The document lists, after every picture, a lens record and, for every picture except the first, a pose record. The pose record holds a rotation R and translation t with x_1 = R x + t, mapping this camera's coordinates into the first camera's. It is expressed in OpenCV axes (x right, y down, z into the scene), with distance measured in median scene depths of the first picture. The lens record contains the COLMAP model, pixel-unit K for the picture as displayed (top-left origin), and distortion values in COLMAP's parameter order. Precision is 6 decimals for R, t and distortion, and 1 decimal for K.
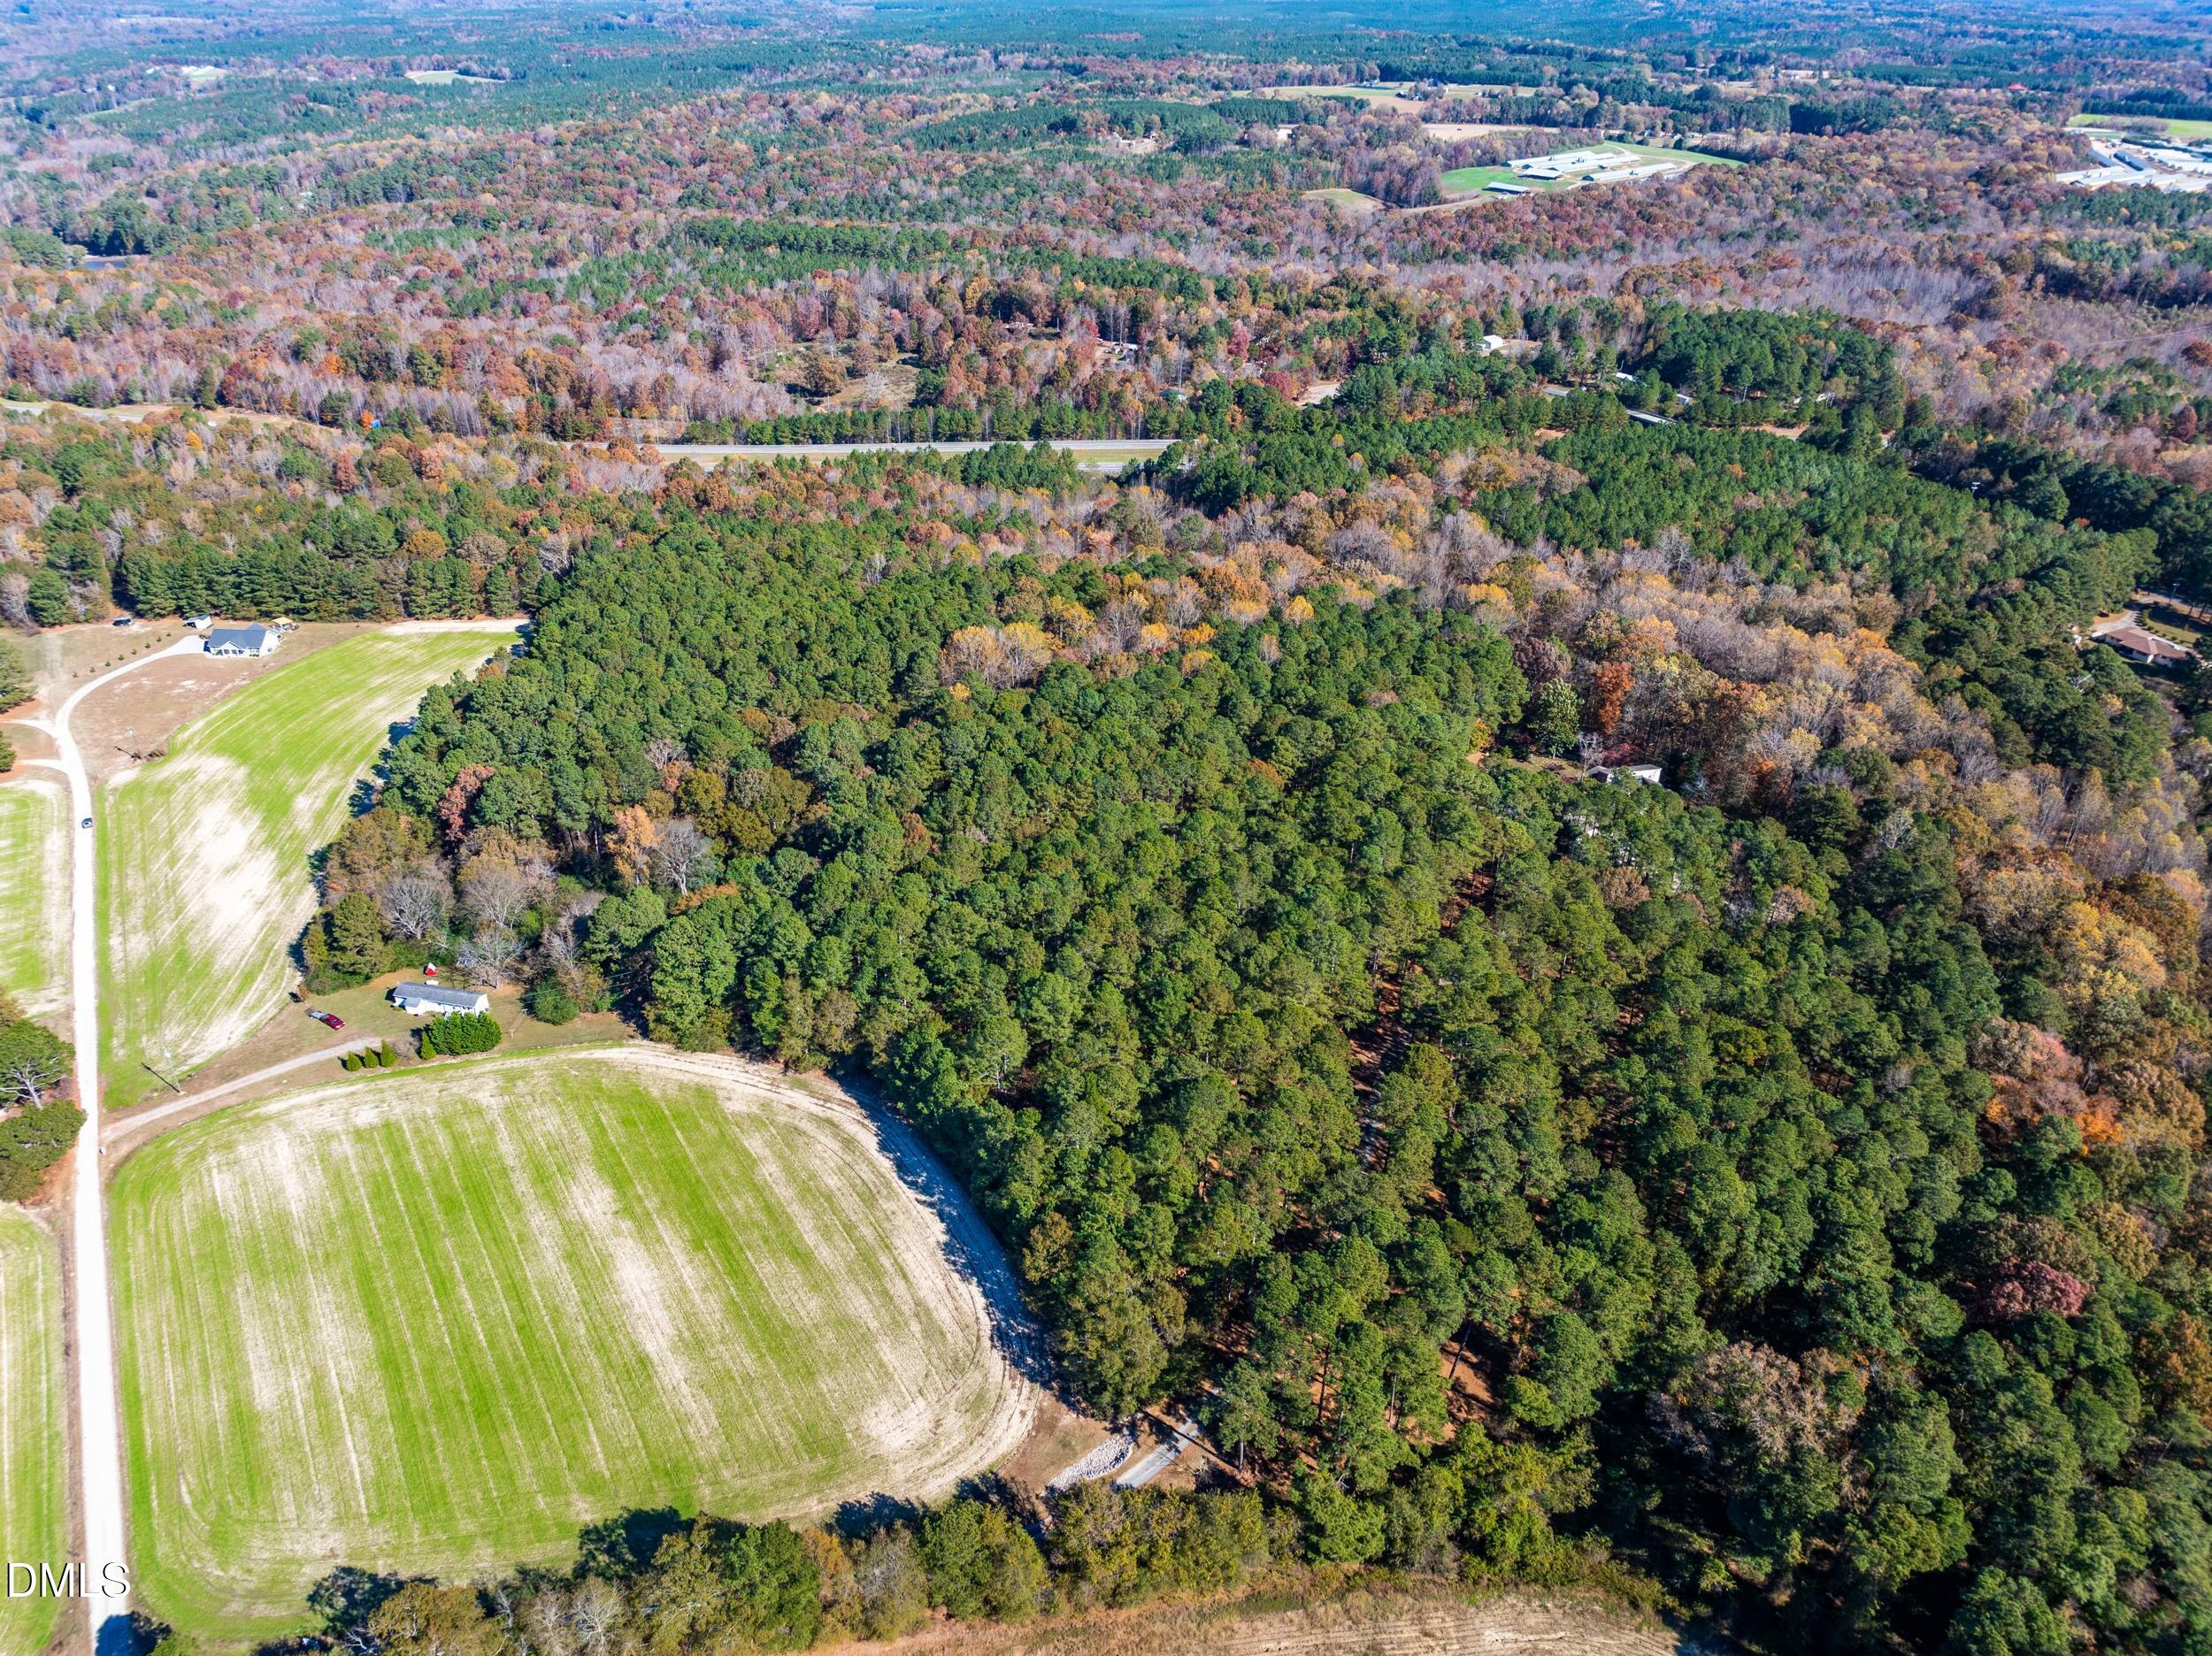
lens RADIAL K [[1543.7, 0, 1106.0], [0, 1543.7, 828.0], [0, 0, 1]] dist [-0.033989, 0.023184]
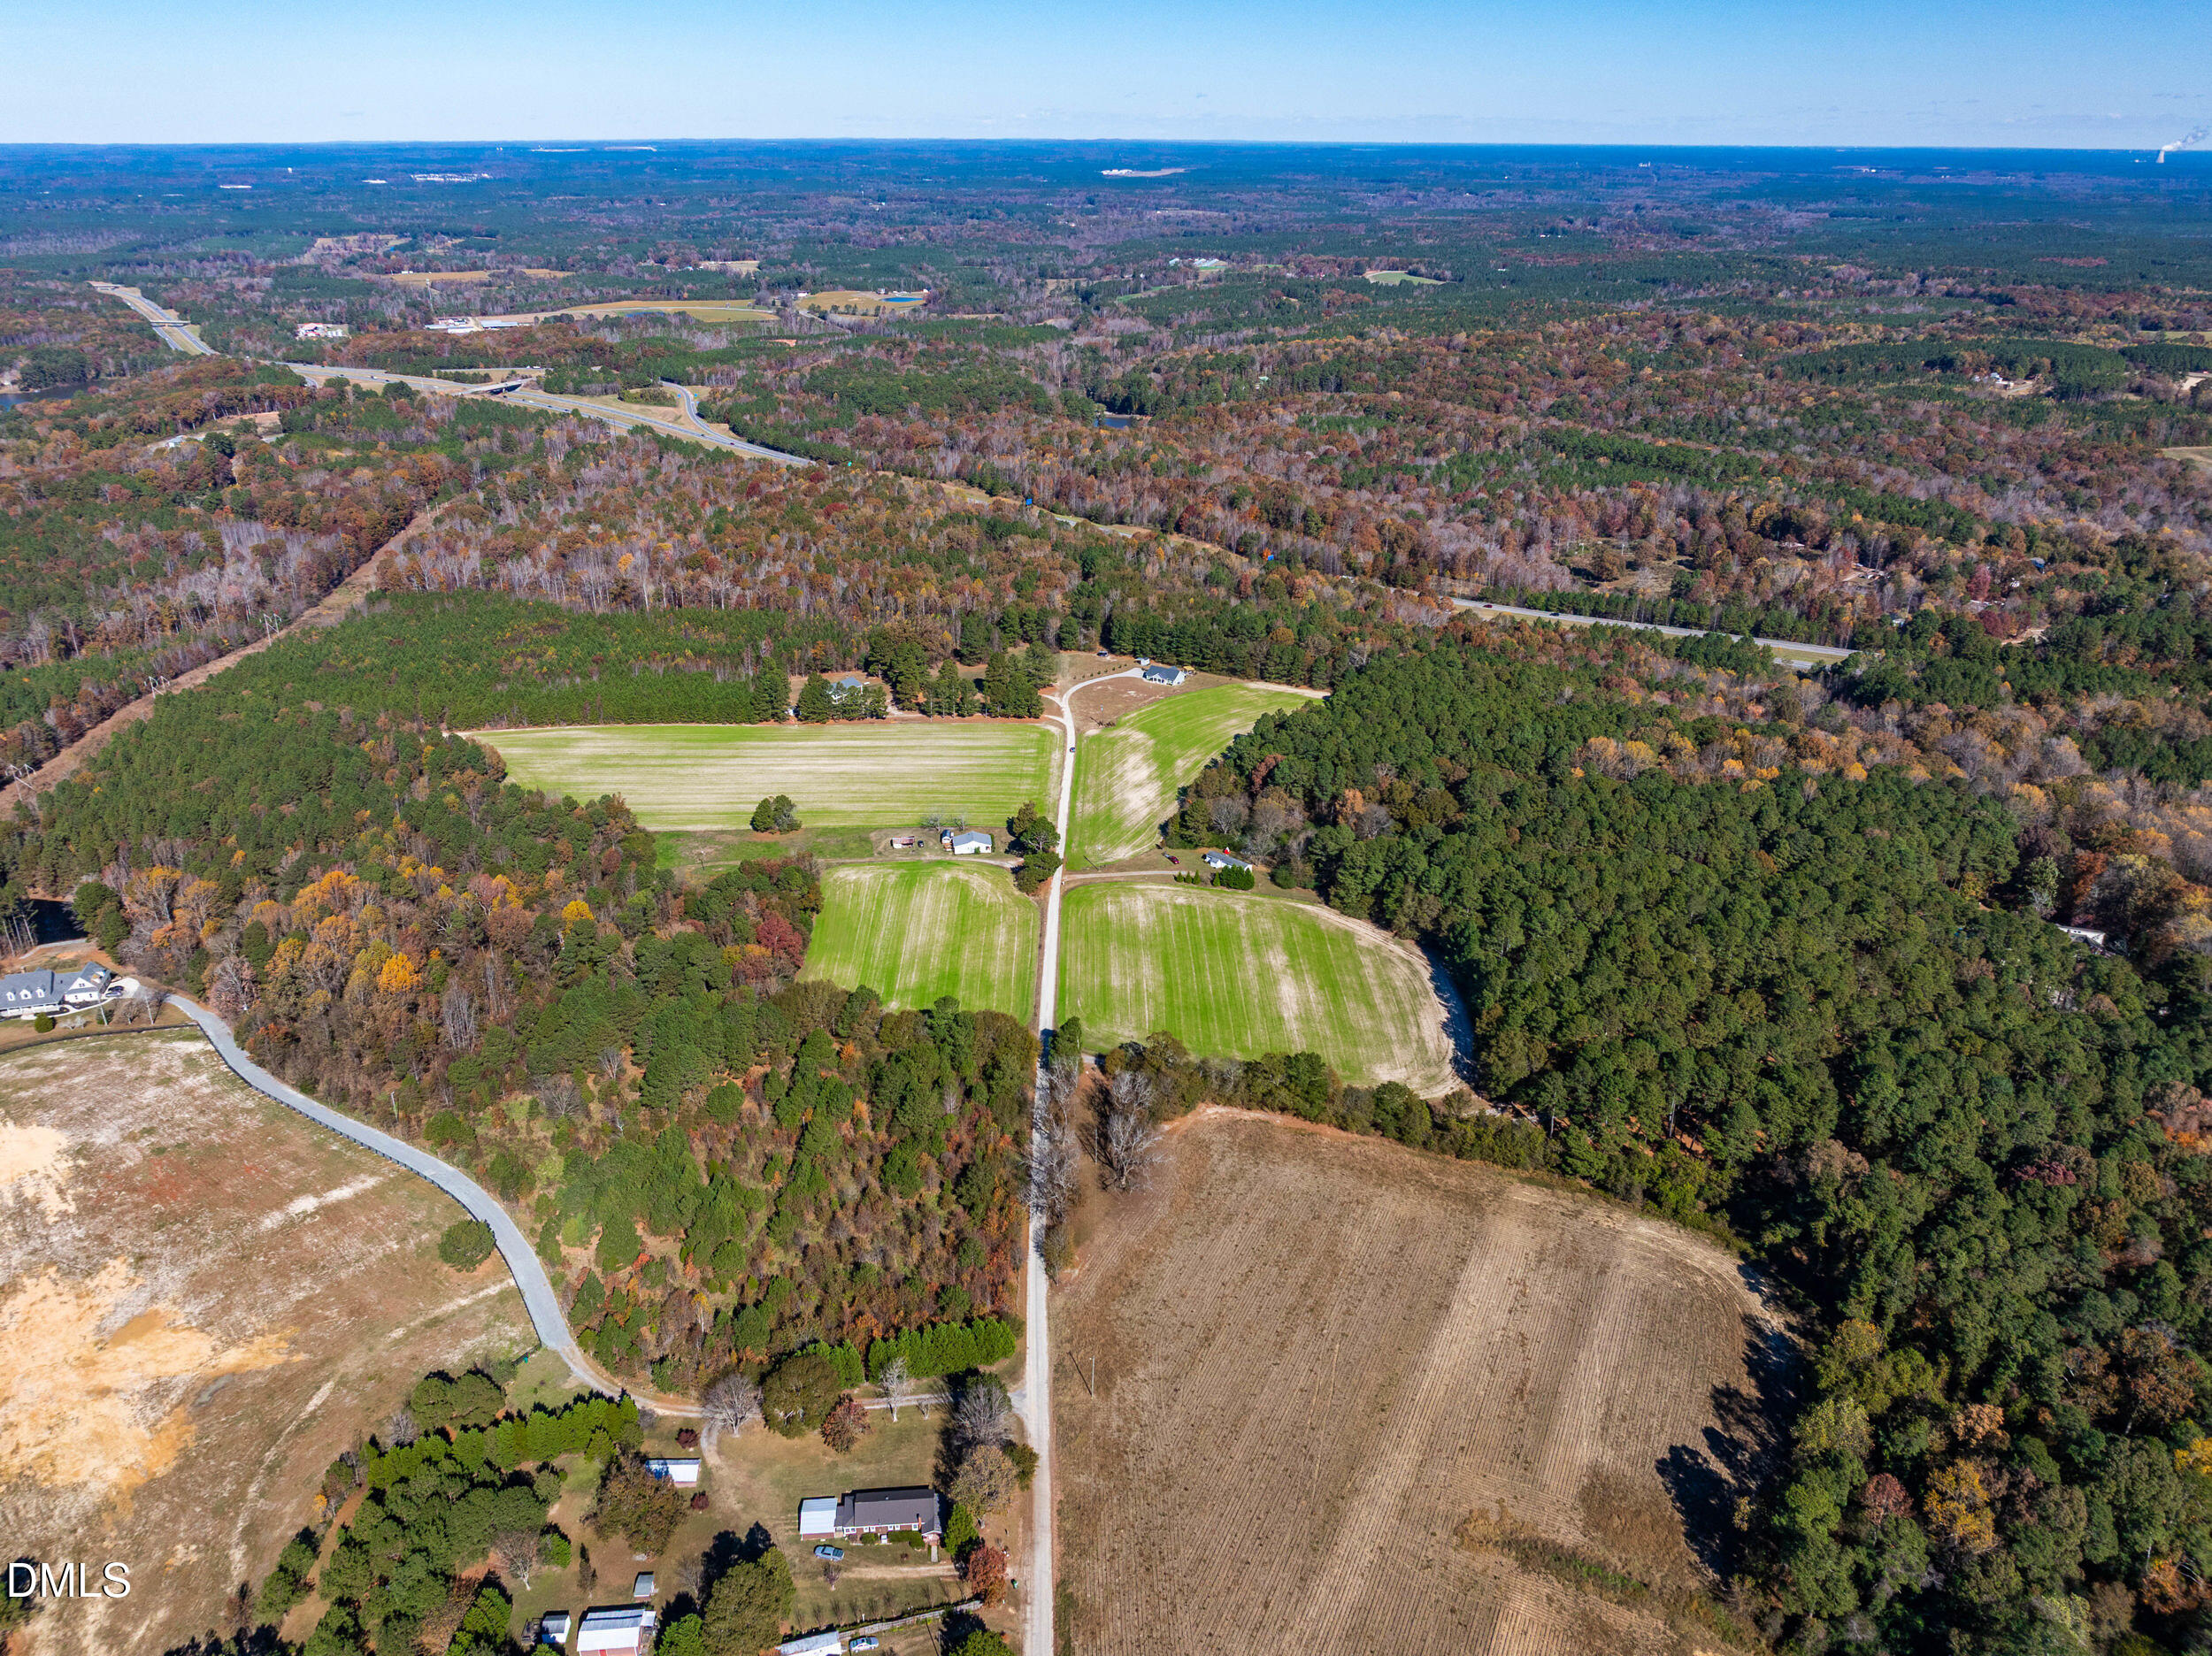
lens RADIAL K [[1543.7, 0, 1106.0], [0, 1543.7, 828.0], [0, 0, 1]] dist [-0.033989, 0.023184]
pose [[0.852752, 0.202150, -0.481612, 0.147389], [-0.252425, 0.966740, -0.041173, 0.084834], [0.457271, 0.156681, 0.875417, -0.315526]]
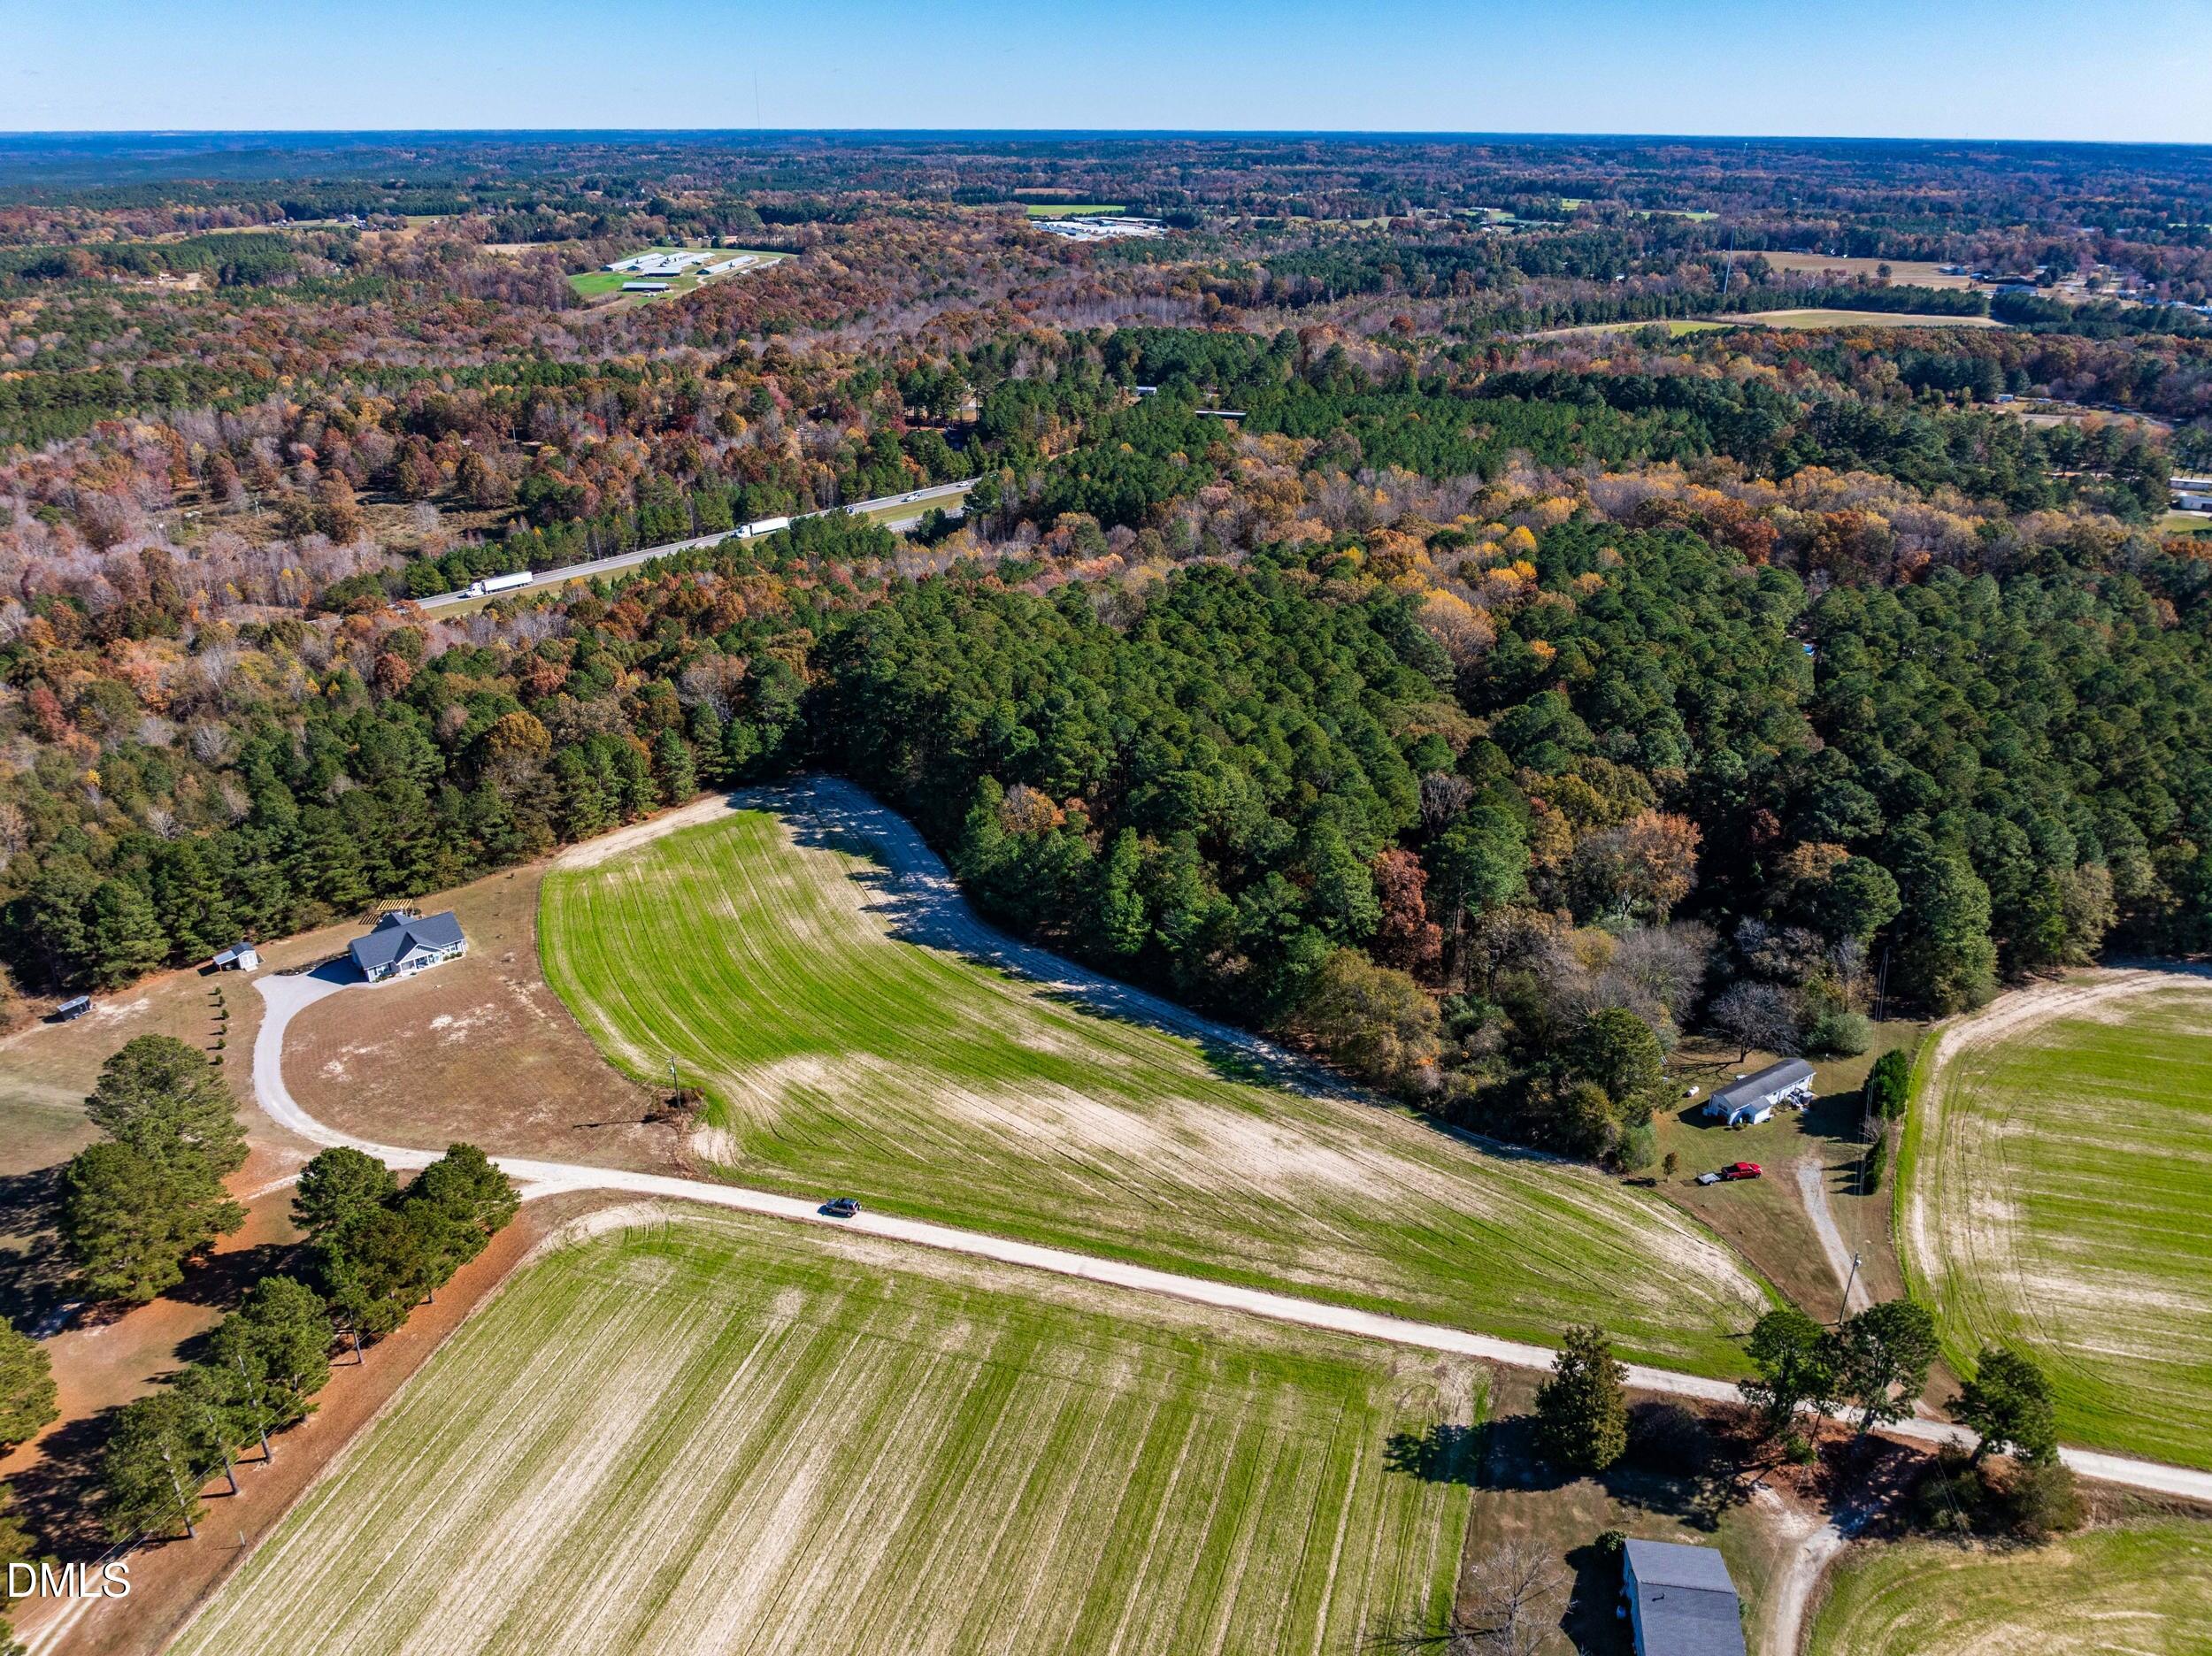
lens RADIAL K [[1543.7, 0, 1106.0], [0, 1543.7, 828.0], [0, 0, 1]] dist [-0.033989, 0.023184]
pose [[0.731311, -0.297377, 0.613800, -0.507421], [0.348554, 0.936500, 0.038437, -0.067050], [-0.586254, 0.185833, 0.788525, 0.277718]]
